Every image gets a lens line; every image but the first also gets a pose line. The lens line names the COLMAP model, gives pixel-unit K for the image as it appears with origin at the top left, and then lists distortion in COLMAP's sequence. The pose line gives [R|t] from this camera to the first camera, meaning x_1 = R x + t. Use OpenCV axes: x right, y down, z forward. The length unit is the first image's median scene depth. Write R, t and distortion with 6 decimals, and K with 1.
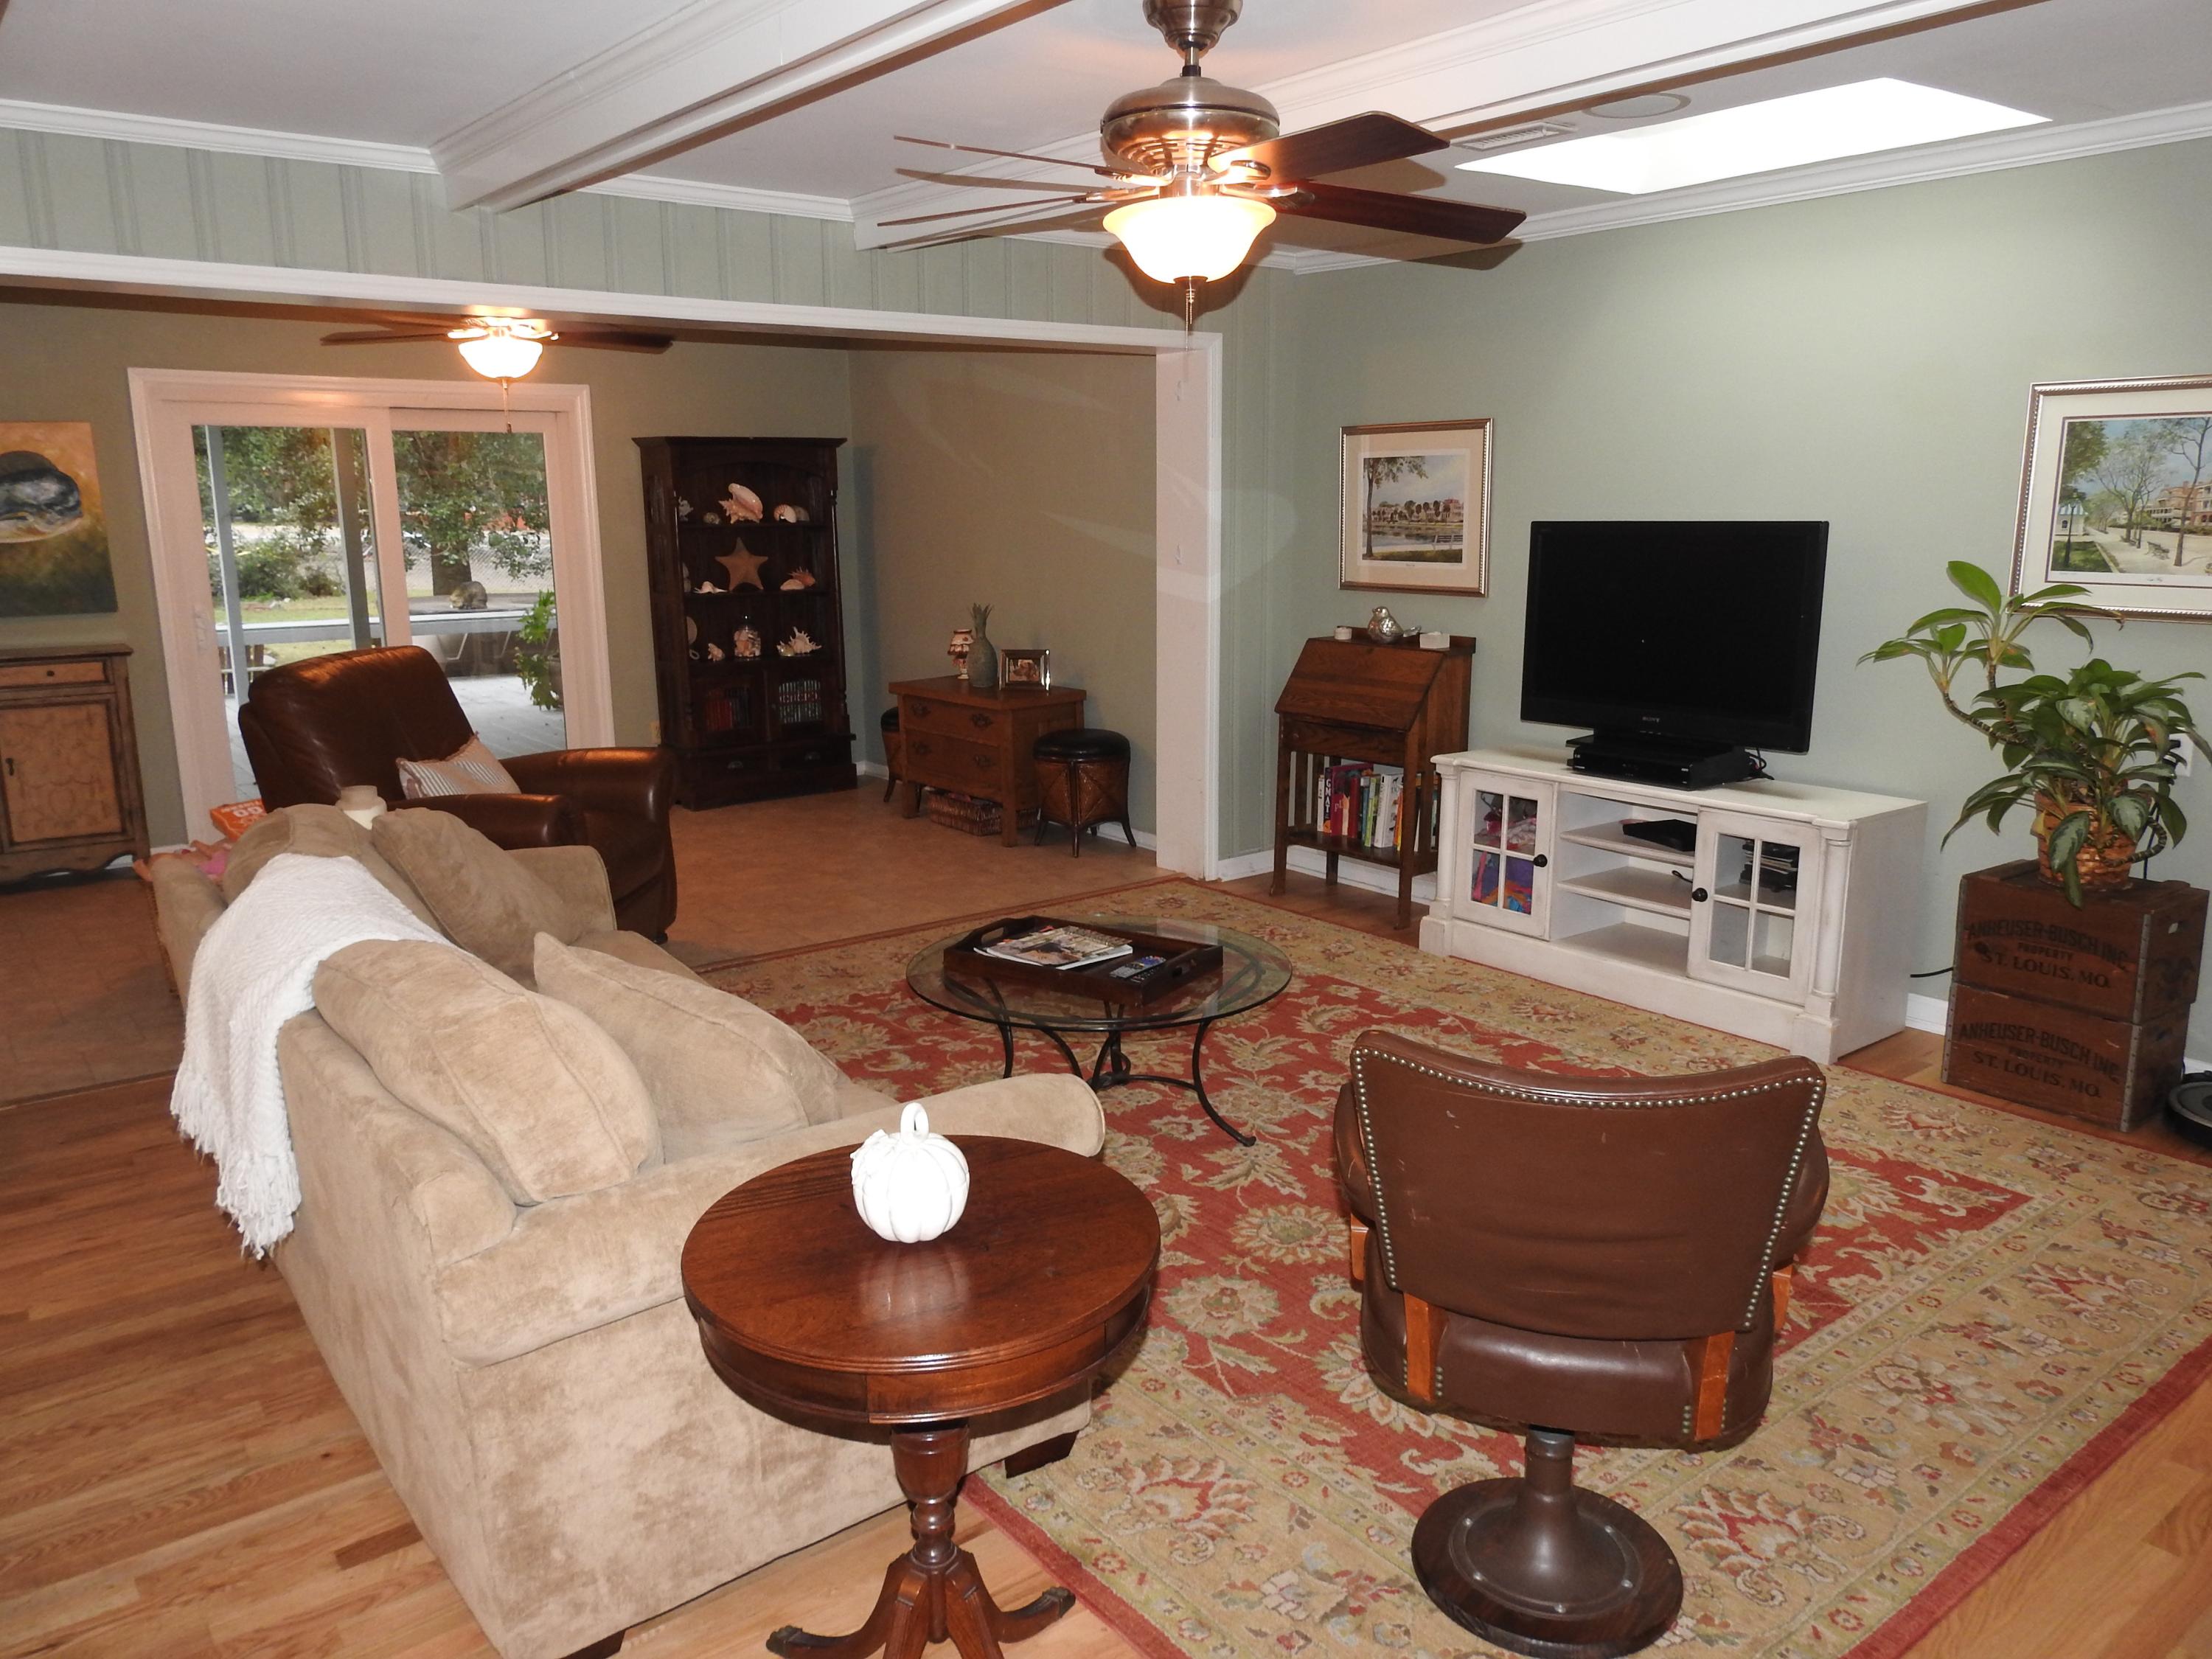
lens RADIAL K [[1592.5, 0, 1099.6], [0, 1592.5, 826.5], [0, 0, 1]] dist [0.001589, 0.000034]
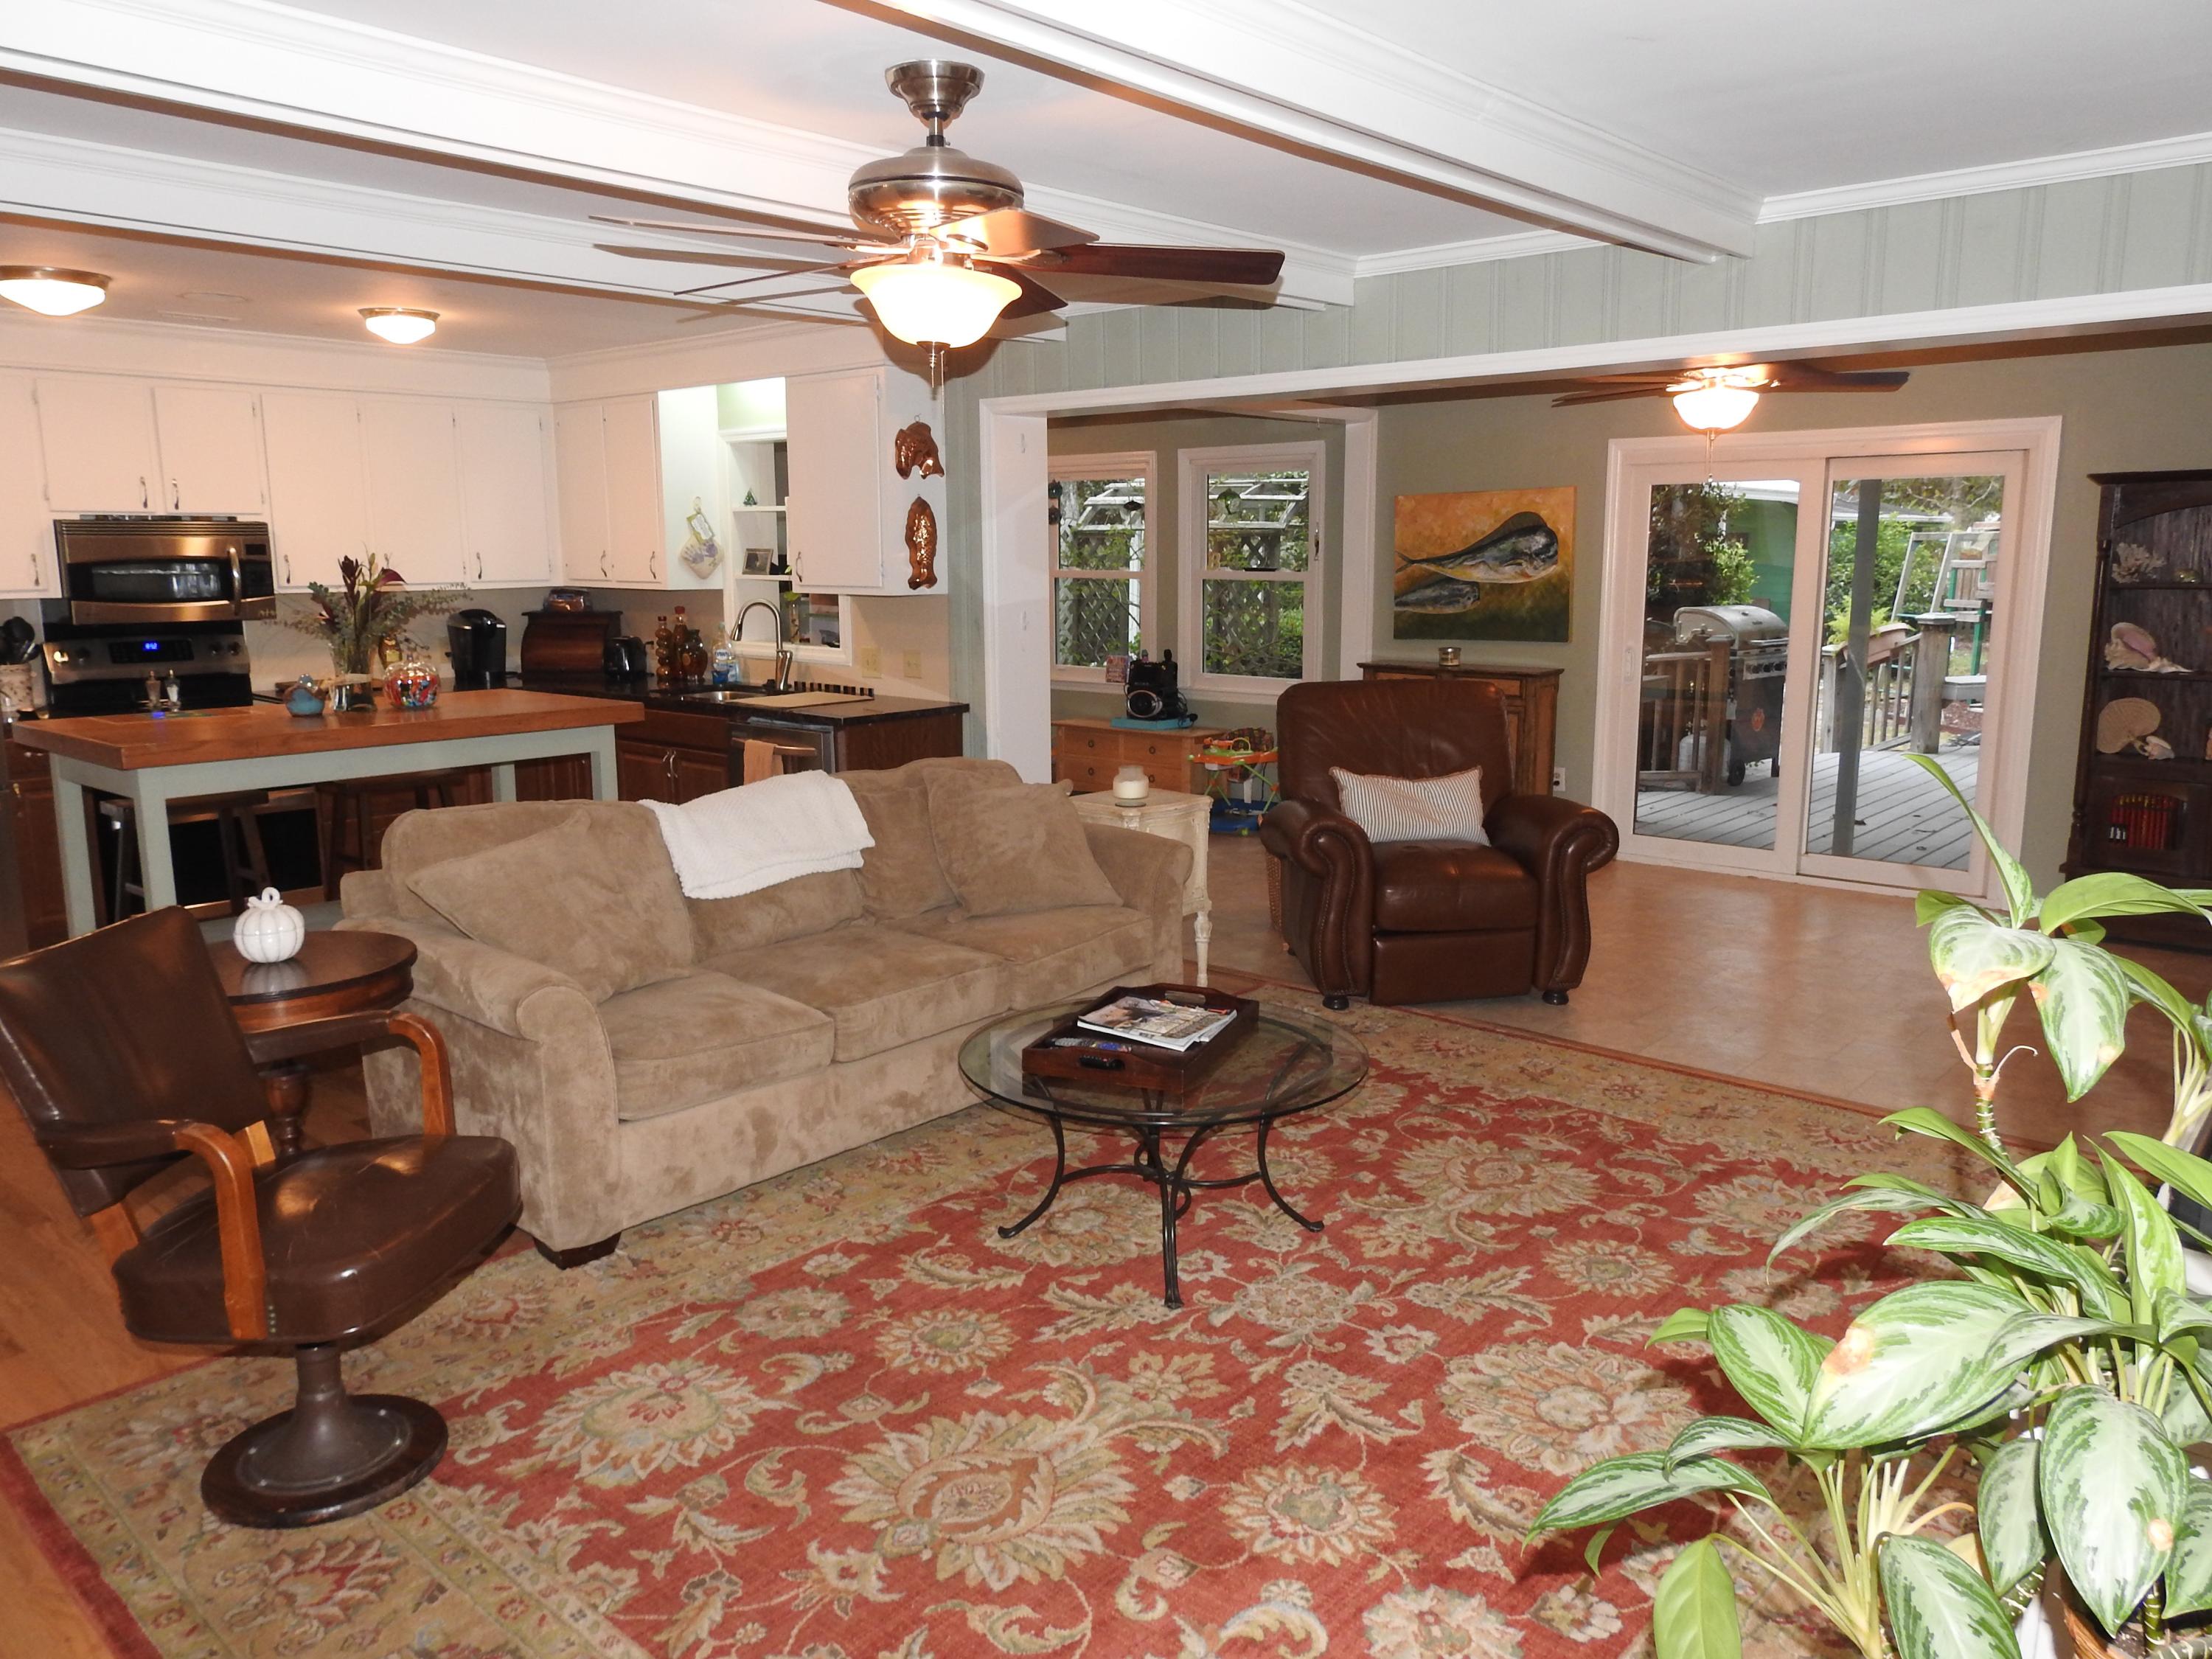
lens RADIAL K [[1592.5, 0, 1113.7], [0, 1592.5, 833.8], [0, 0, 1]] dist [0.001589, 0.000034]
pose [[0.178083, 0.176523, -0.968053, 0.567224], [-0.197345, 0.970198, 0.140610, -0.105265], [0.964024, 0.166000, 0.207612, 0.485650]]
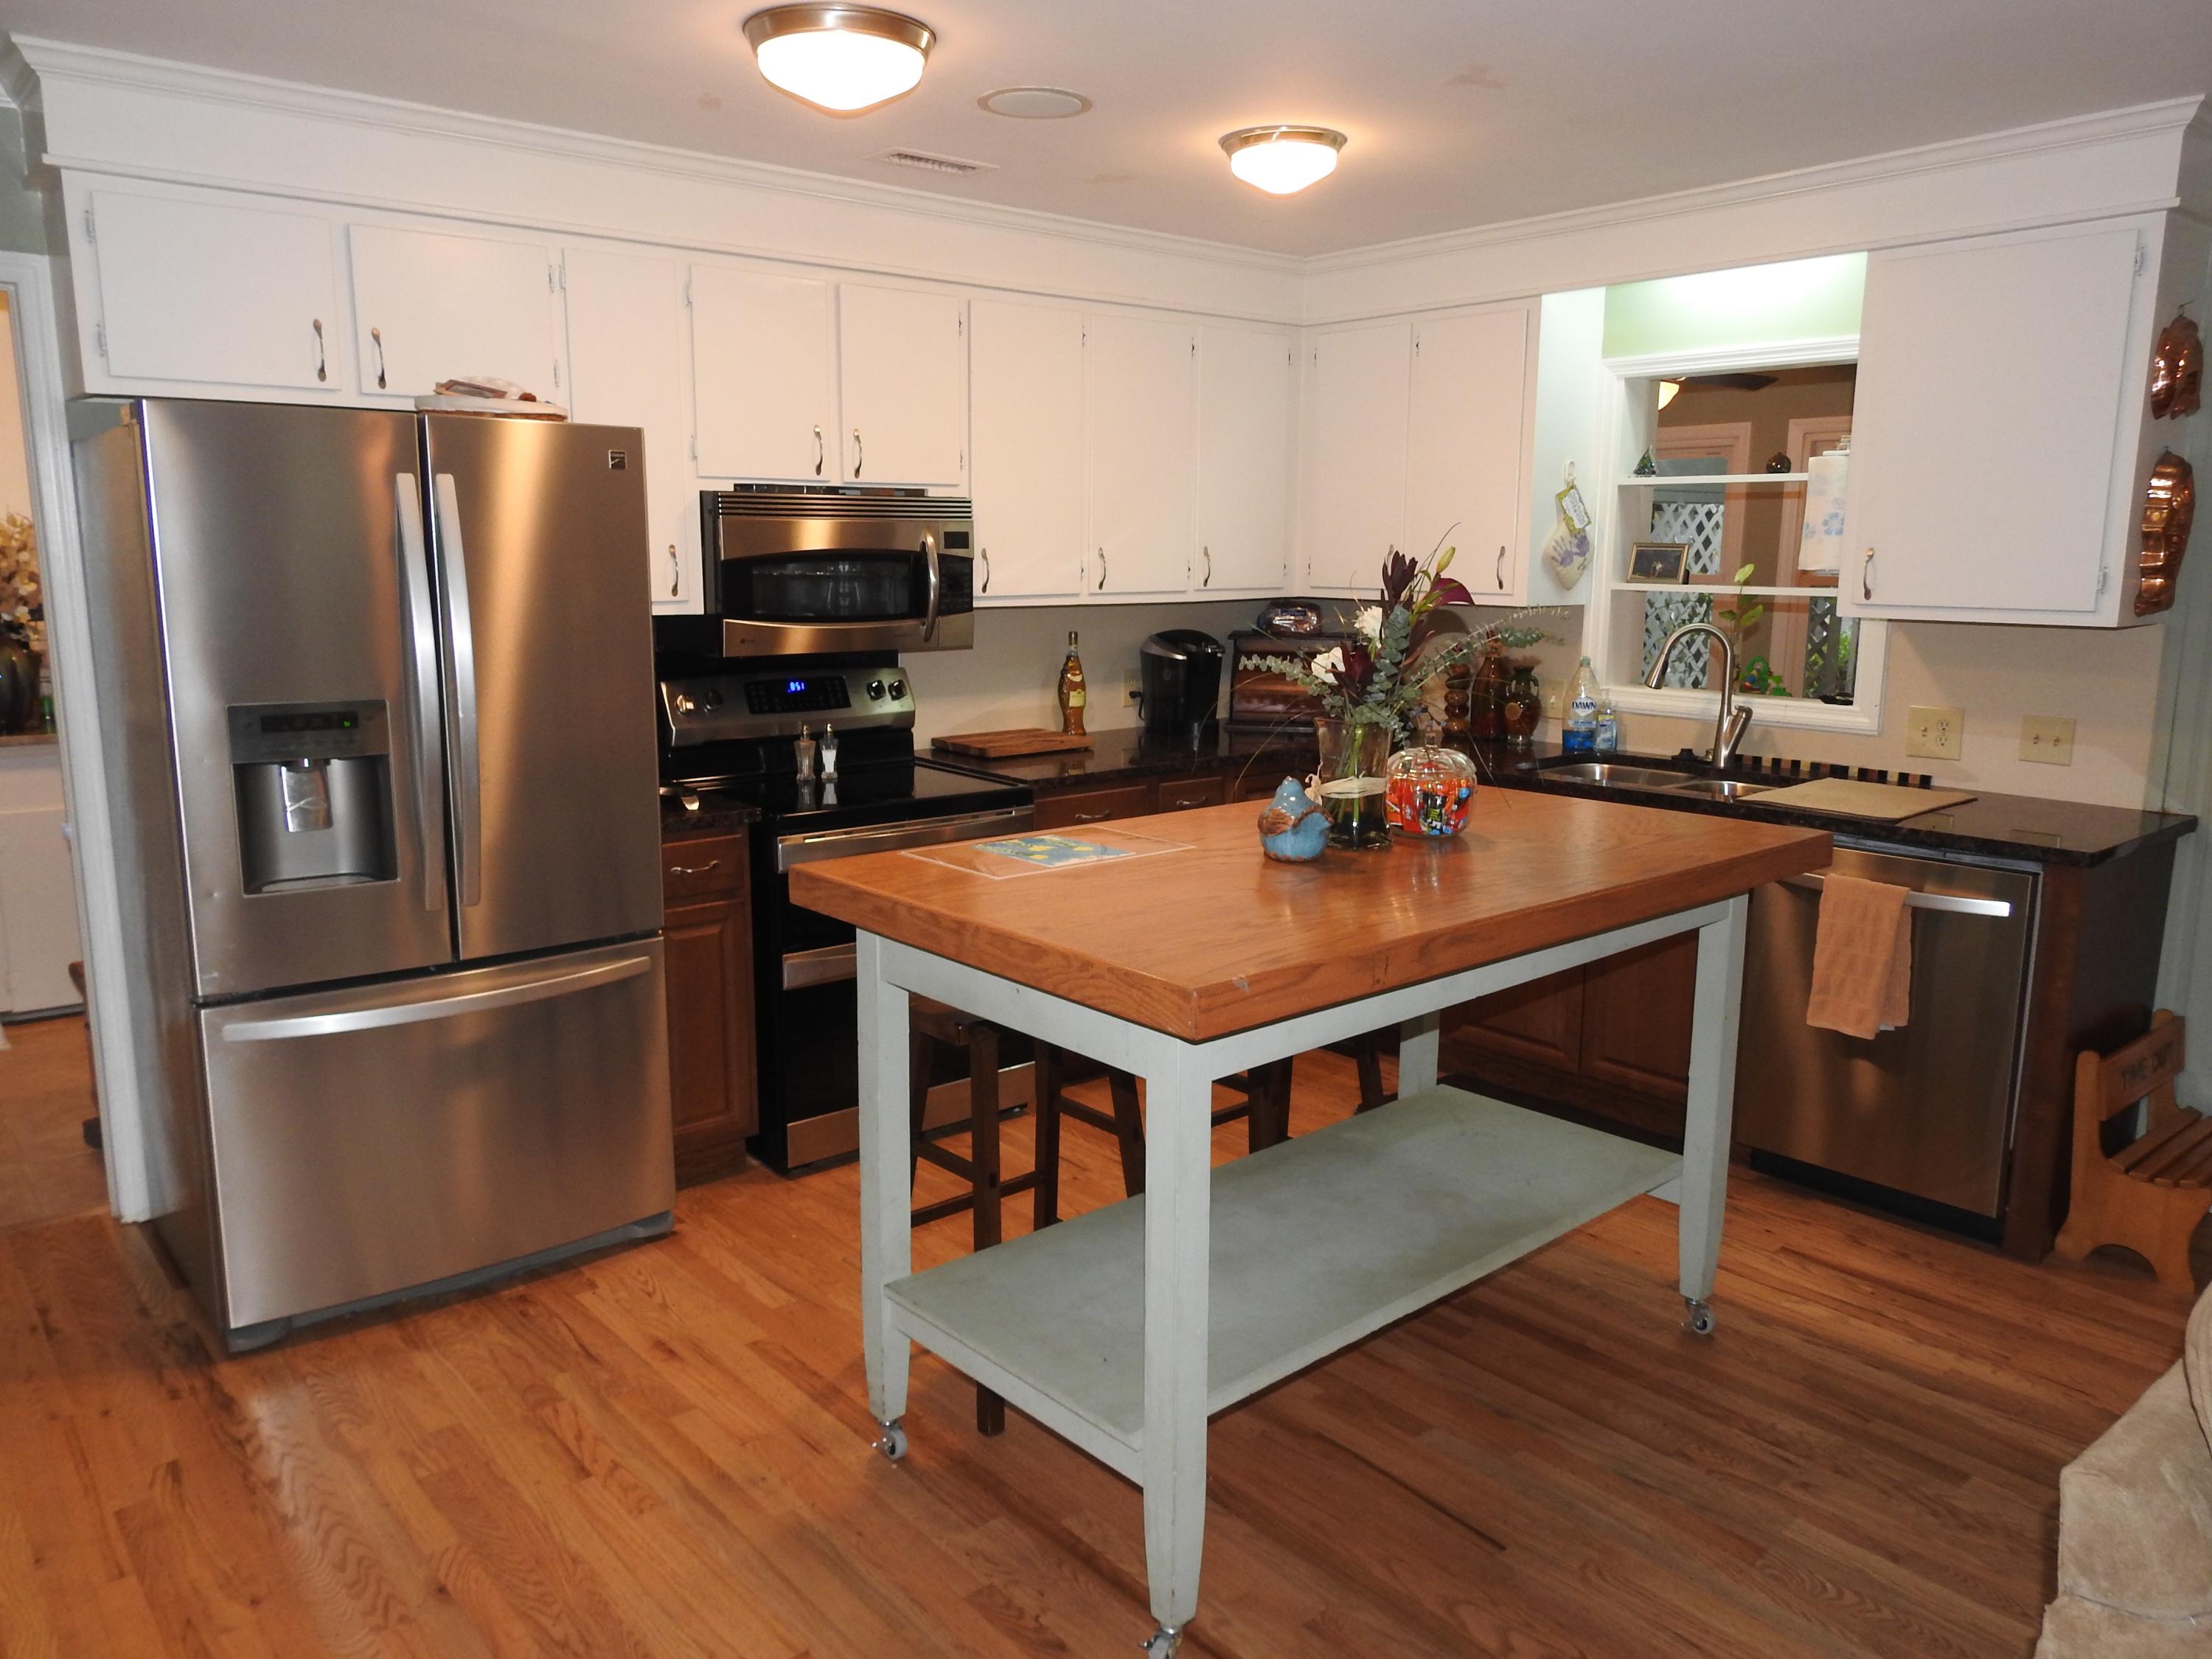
lens RADIAL K [[1592.5, 0, 1113.3], [0, 1592.5, 833.3], [0, 0, 1]] dist [0.001589, 0.000034]
pose [[0.035692, 0.182283, -0.982598, 0.276791], [-0.206349, 0.963381, 0.171222, -0.062127], [0.977827, 0.196647, 0.071999, 0.284460]]
